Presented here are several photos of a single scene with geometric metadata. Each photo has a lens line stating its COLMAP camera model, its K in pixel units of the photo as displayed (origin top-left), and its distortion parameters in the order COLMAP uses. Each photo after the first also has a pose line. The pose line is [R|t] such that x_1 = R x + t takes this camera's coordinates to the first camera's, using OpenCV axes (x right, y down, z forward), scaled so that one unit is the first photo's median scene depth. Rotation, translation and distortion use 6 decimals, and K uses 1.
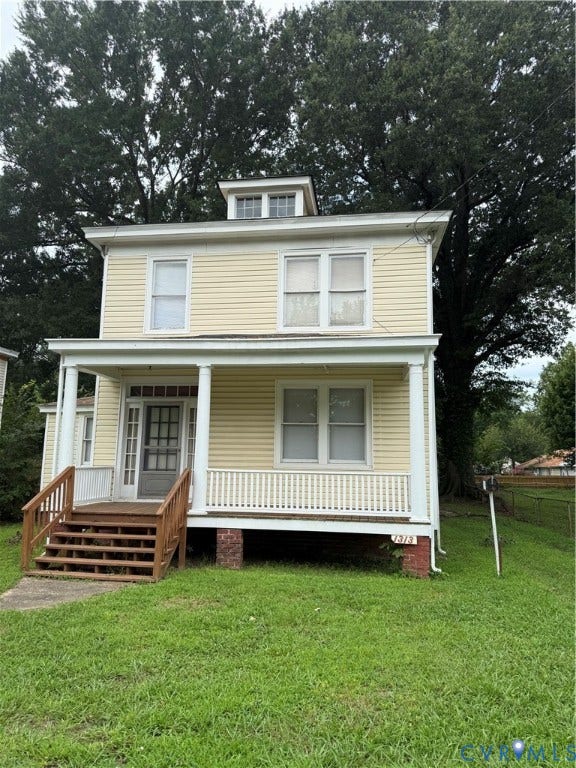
lens RADIAL K [[539.2, 0, 287.6], [0, 539.2, 386.7], [0, 0, 1]] dist [0.031936, -0.001896]
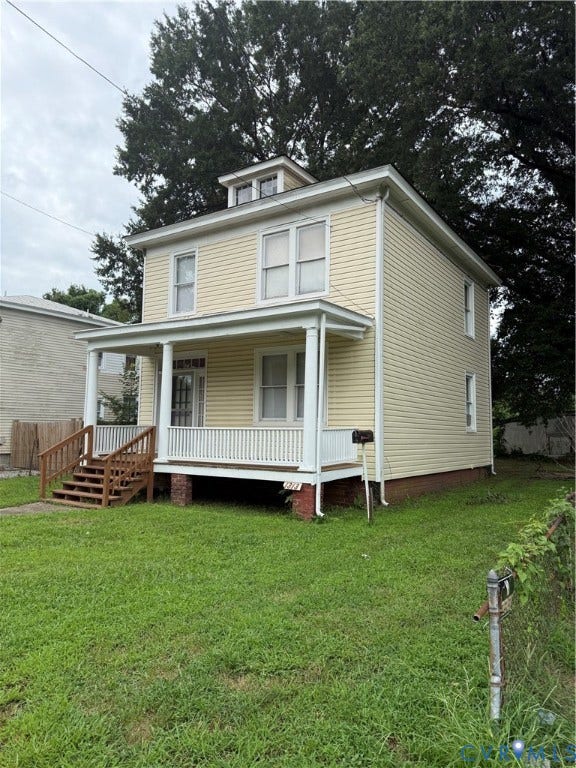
lens RADIAL K [[539.2, 0, 284.2], [0, 539.2, 383.3], [0, 0, 1]] dist [0.031936, -0.001896]
pose [[0.906553, -0.045122, -0.419674, 0.597175], [0.069923, 0.996586, 0.043894, 0.017815], [0.416261, -0.069137, 0.906613, -0.004510]]
